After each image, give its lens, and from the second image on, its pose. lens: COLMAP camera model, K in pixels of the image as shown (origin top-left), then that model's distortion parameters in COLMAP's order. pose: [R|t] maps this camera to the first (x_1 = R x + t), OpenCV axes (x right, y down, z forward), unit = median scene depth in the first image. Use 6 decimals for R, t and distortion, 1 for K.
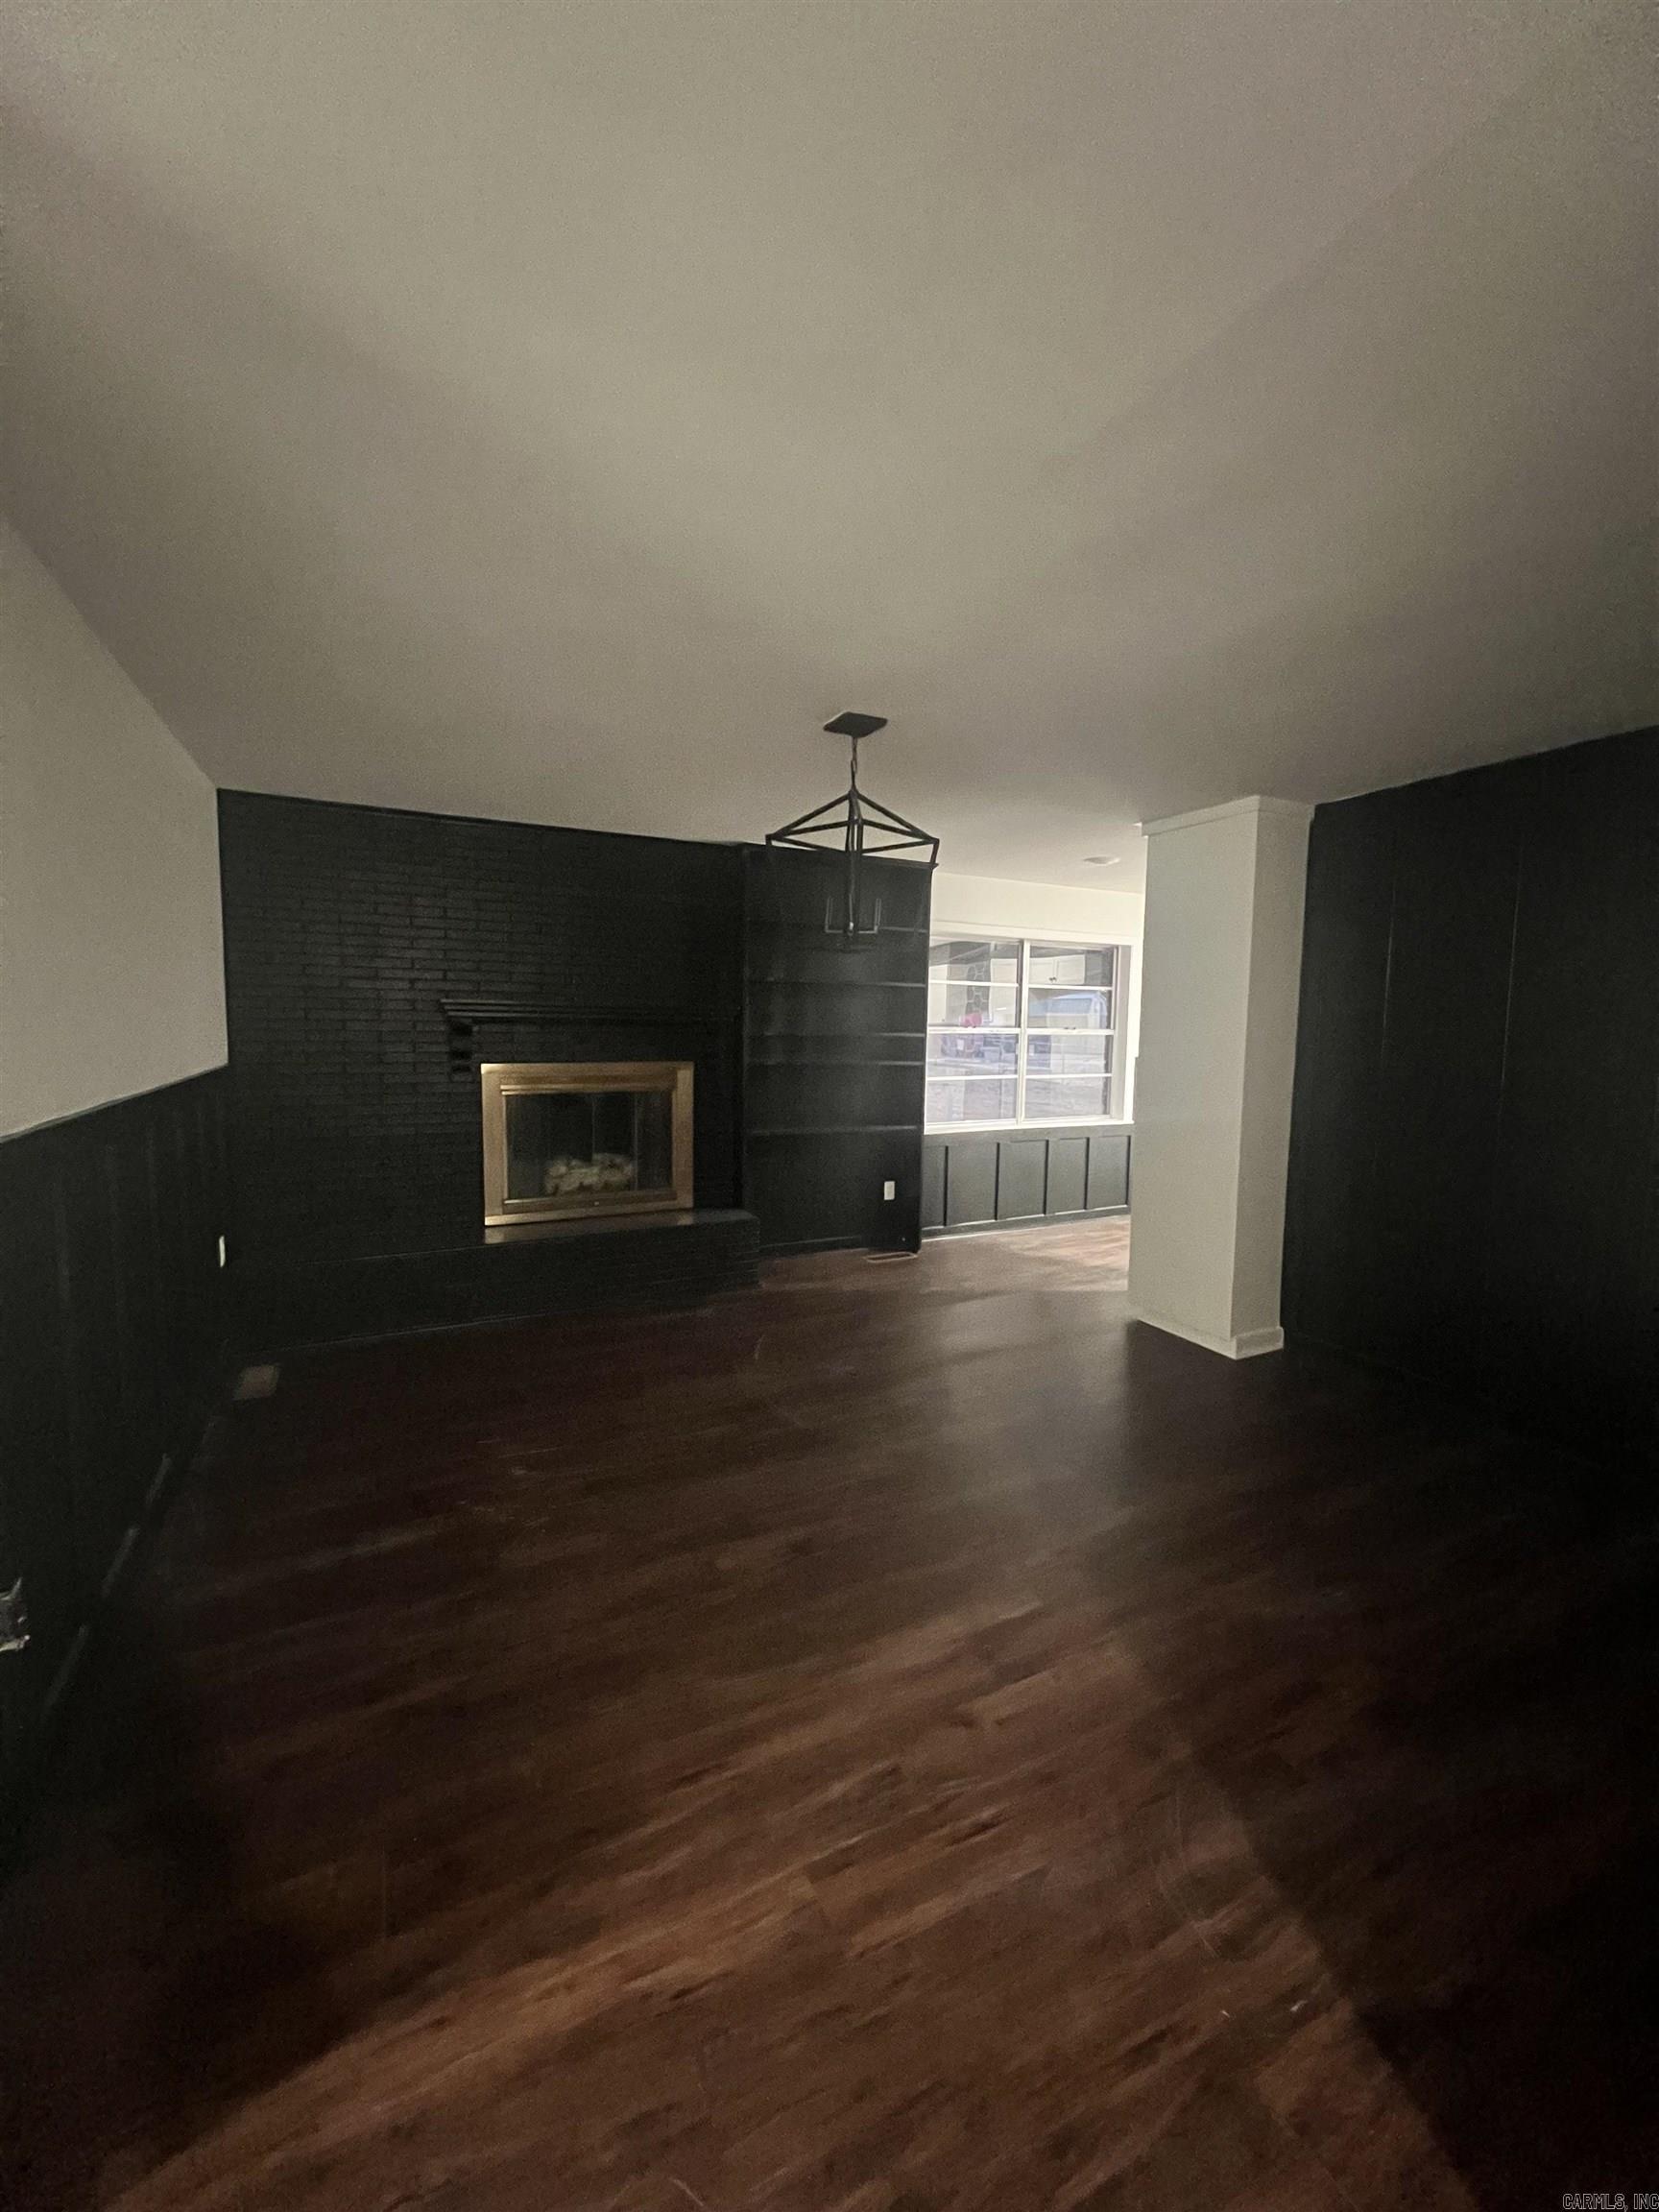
lens RADIAL K [[885.3, 0, 836.5], [0, 885.3, 1071.2], [0, 0, 1]] dist [-0.001930, 0.000313]
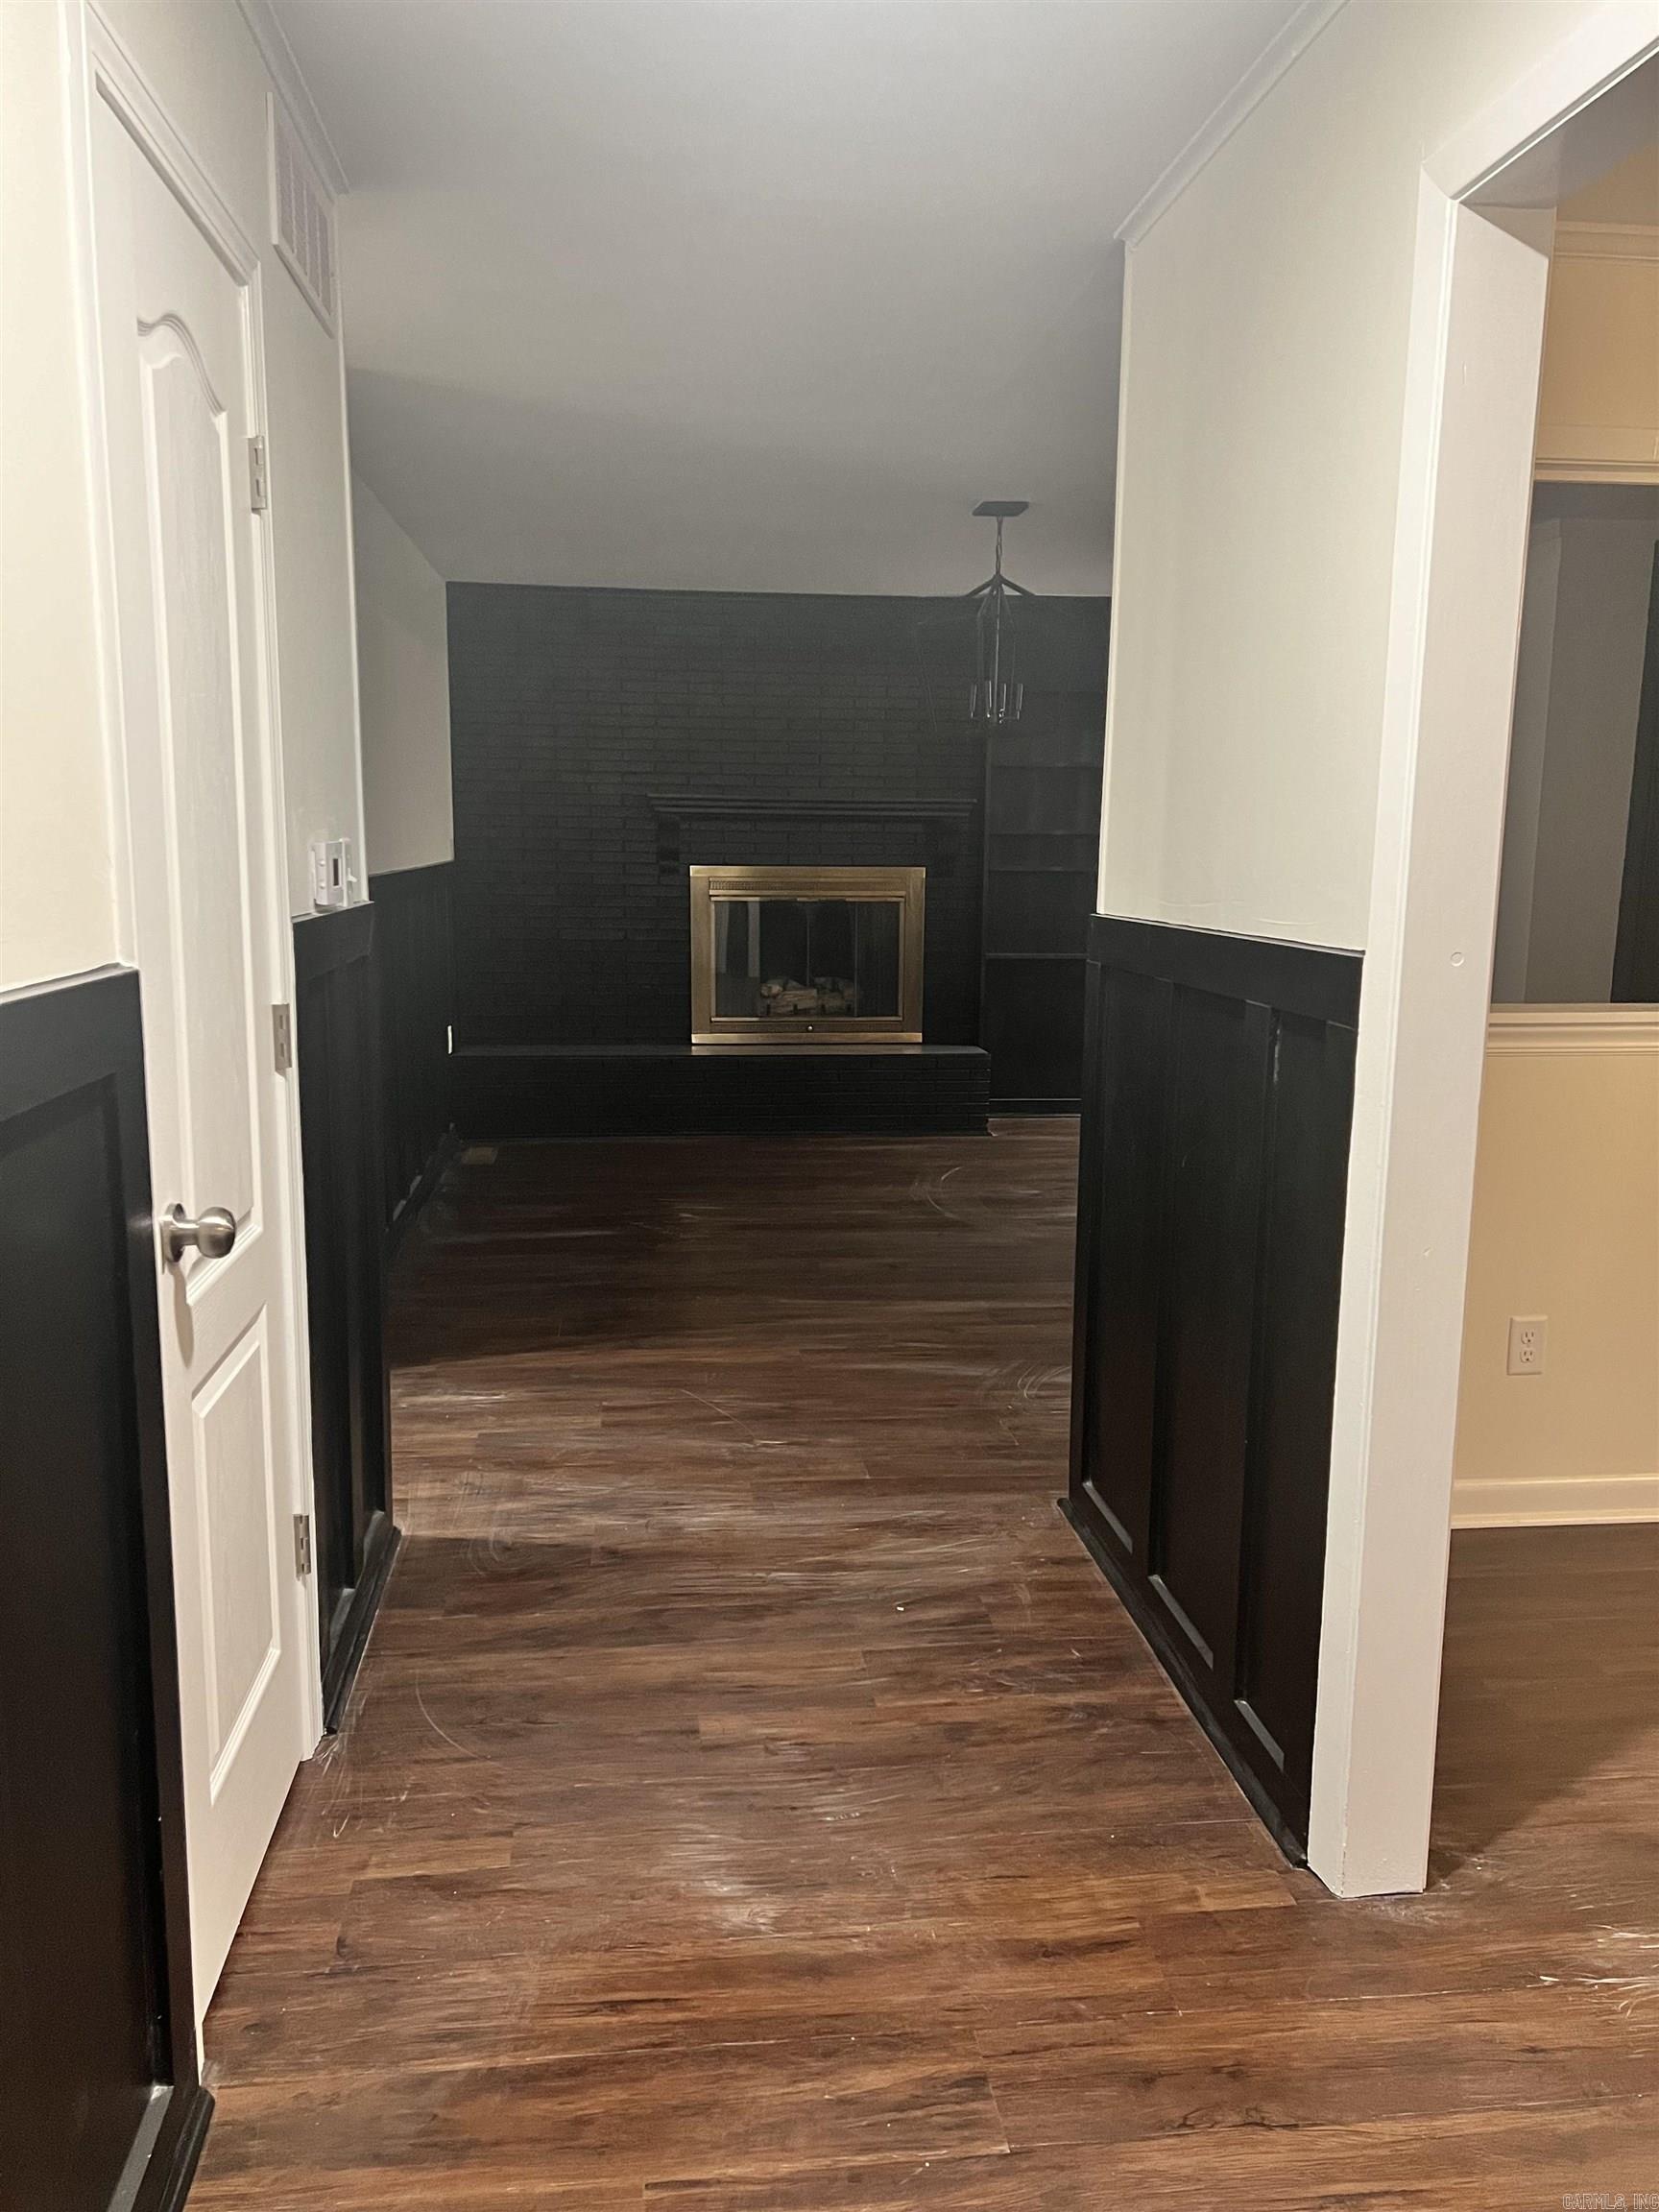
lens RADIAL K [[1674.3, 0, 826.9], [0, 1674.3, 1106.0], [0, 0, 1]] dist [0.011317, 0.001549]
pose [[0.934878, 0.055294, -0.350636, 0.356279], [-0.021430, 0.994783, 0.099737, 0.064338], [0.354322, -0.085728, 0.931186, -0.591474]]
